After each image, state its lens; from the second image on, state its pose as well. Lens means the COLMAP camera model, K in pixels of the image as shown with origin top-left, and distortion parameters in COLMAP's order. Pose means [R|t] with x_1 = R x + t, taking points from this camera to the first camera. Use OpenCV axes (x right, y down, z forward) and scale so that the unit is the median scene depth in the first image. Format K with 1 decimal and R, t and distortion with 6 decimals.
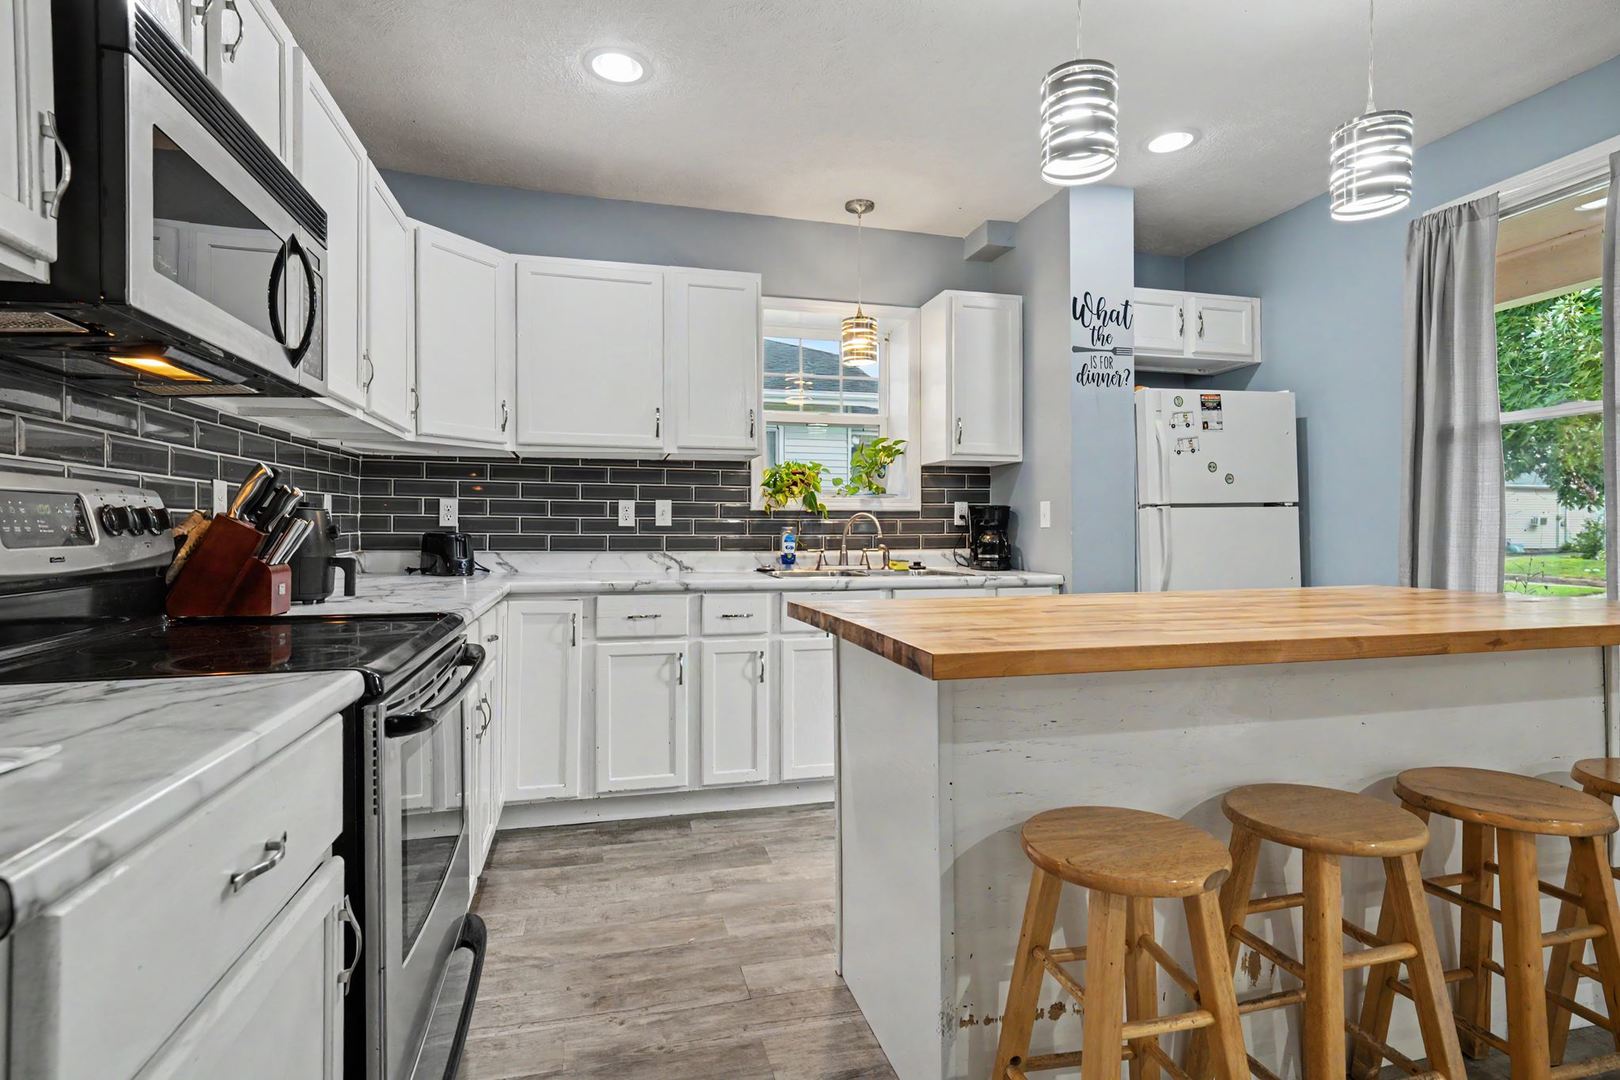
lens RADIAL K [[799.7, 0, 818.2], [0, 799.7, 538.2], [0, 0, 1]] dist [-0.001889, 0.002673]
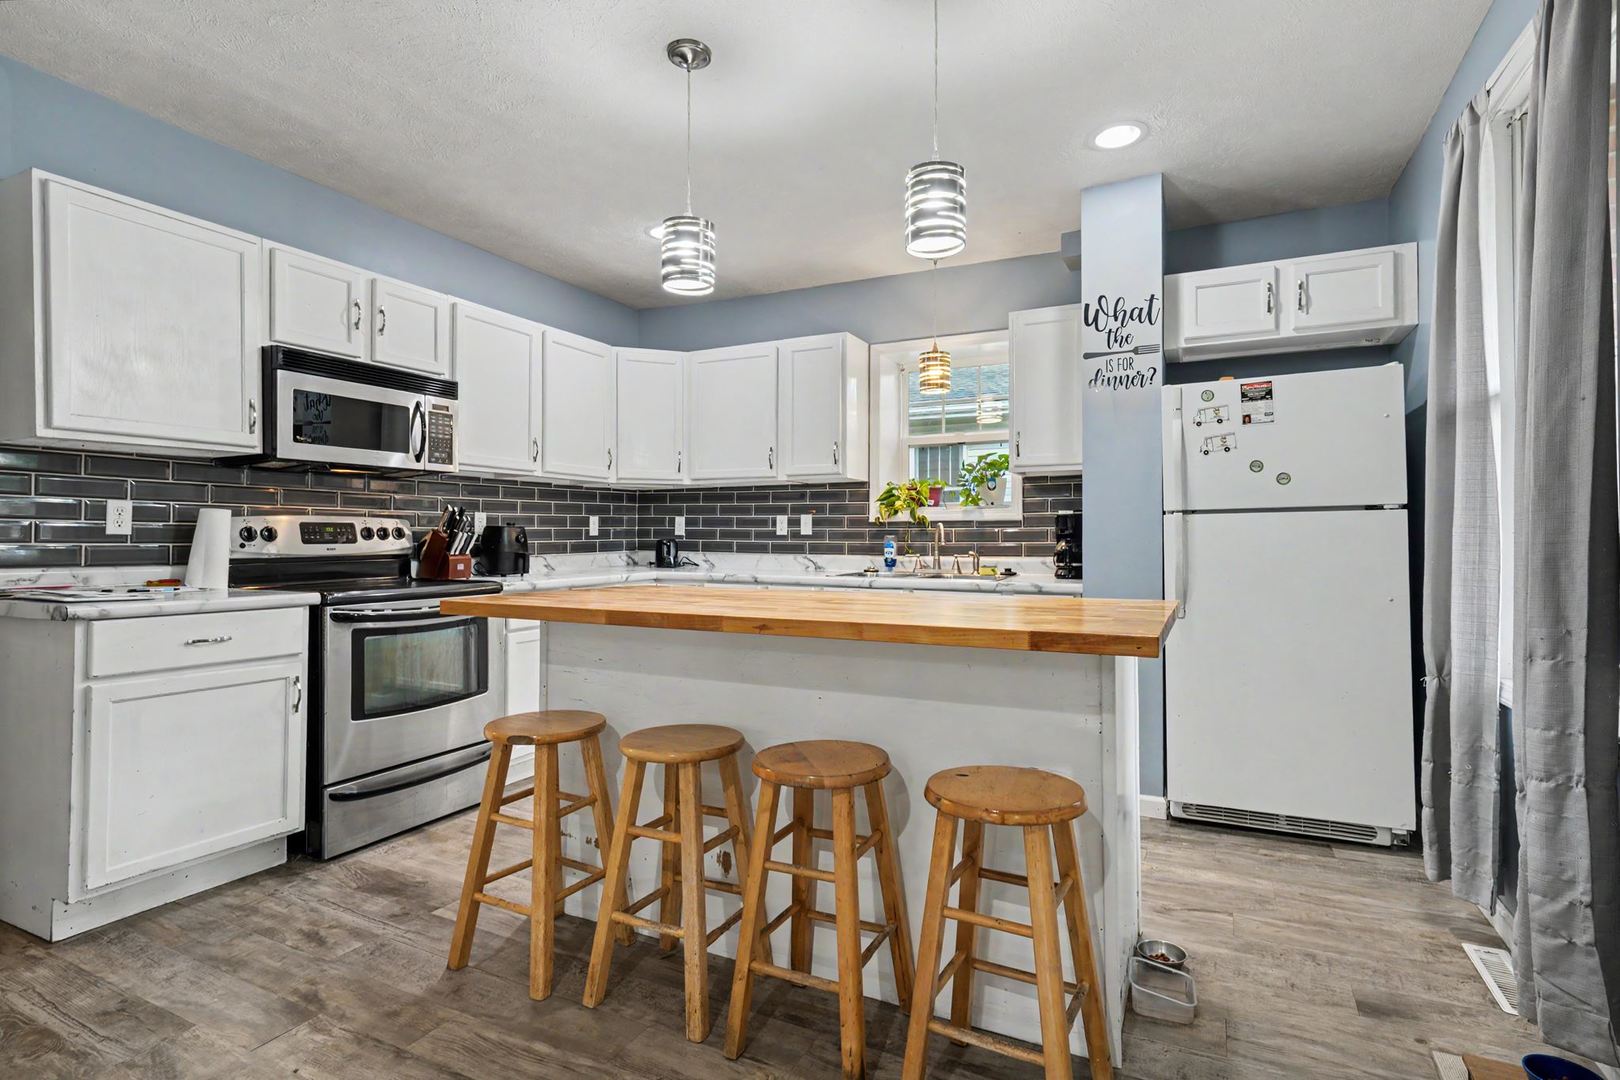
lens RADIAL K [[799.7, 0, 823.7], [0, 799.7, 541.5], [0, 0, 1]] dist [-0.001889, 0.002673]
pose [[0.753952, 0.004814, -0.656912, 0.720767], [-0.007994, 0.999966, -0.001847, -0.002222], [0.656881, 0.006644, 0.753965, 0.040076]]
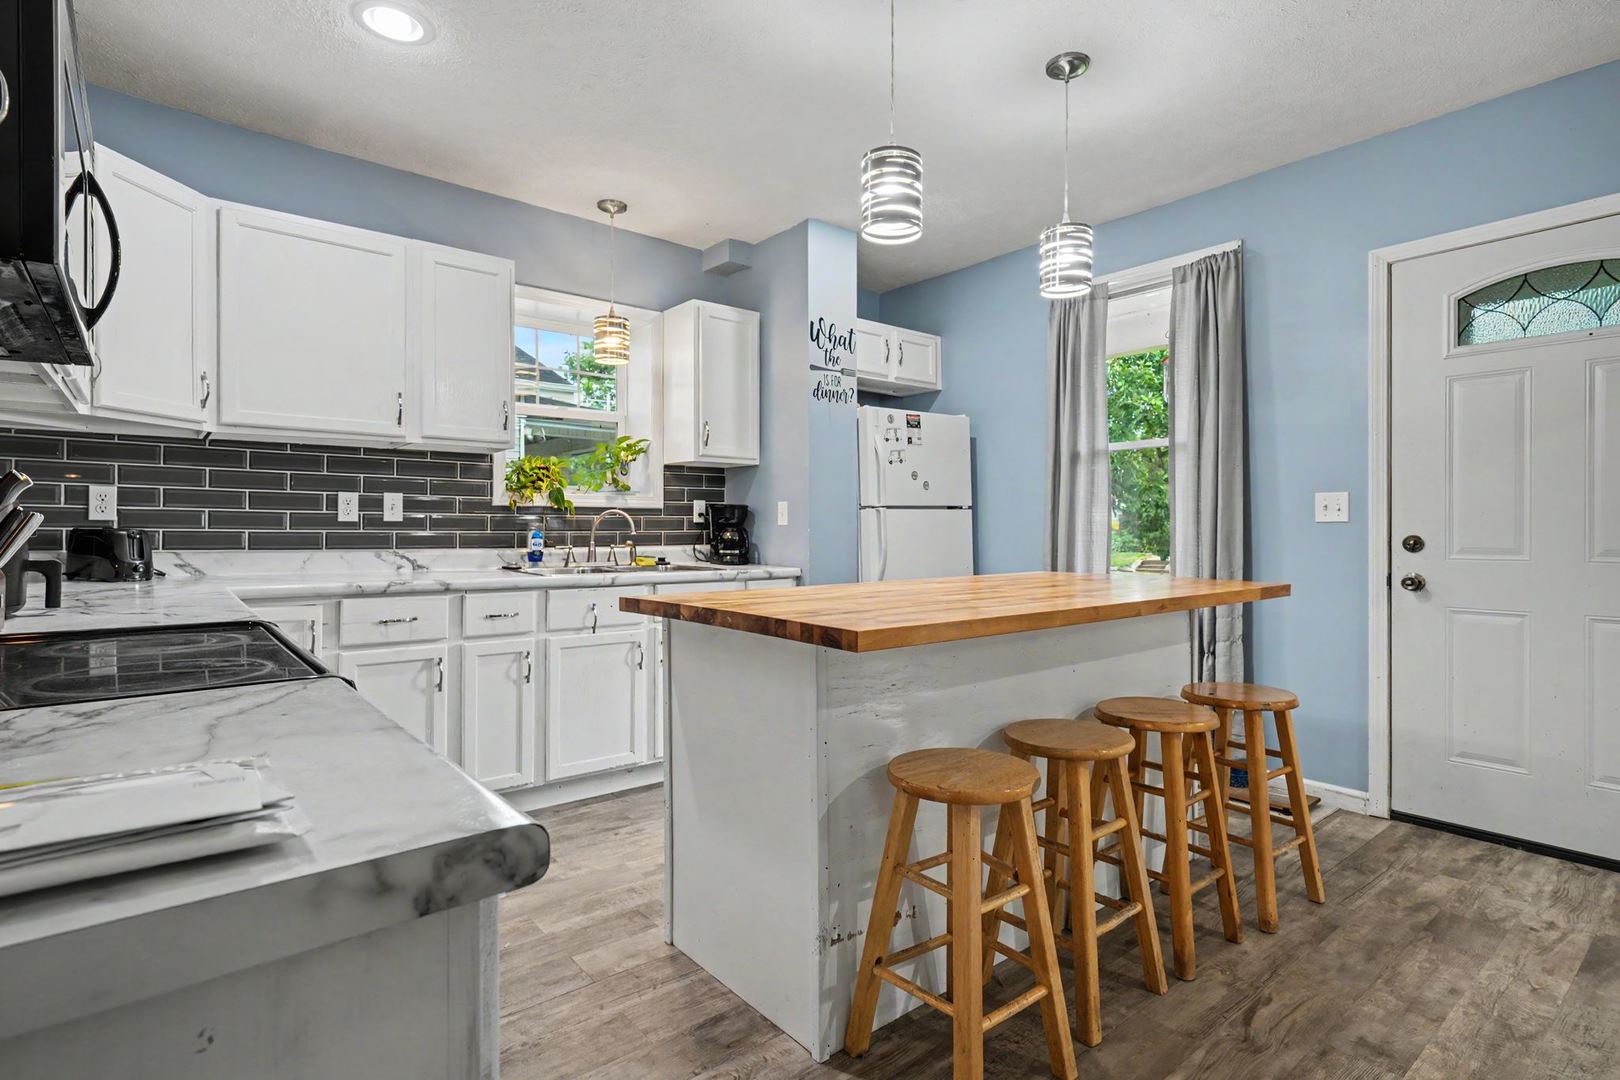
lens RADIAL K [[799.7, 0, 818.9], [0, 799.7, 536.5], [0, 0, 1]] dist [-0.001889, 0.002673]
pose [[0.909771, -0.000801, 0.415109, -0.137413], [-0.000841, 0.999993, 0.003773, -0.002027], [-0.415109, -0.003782, 0.909764, -0.031721]]
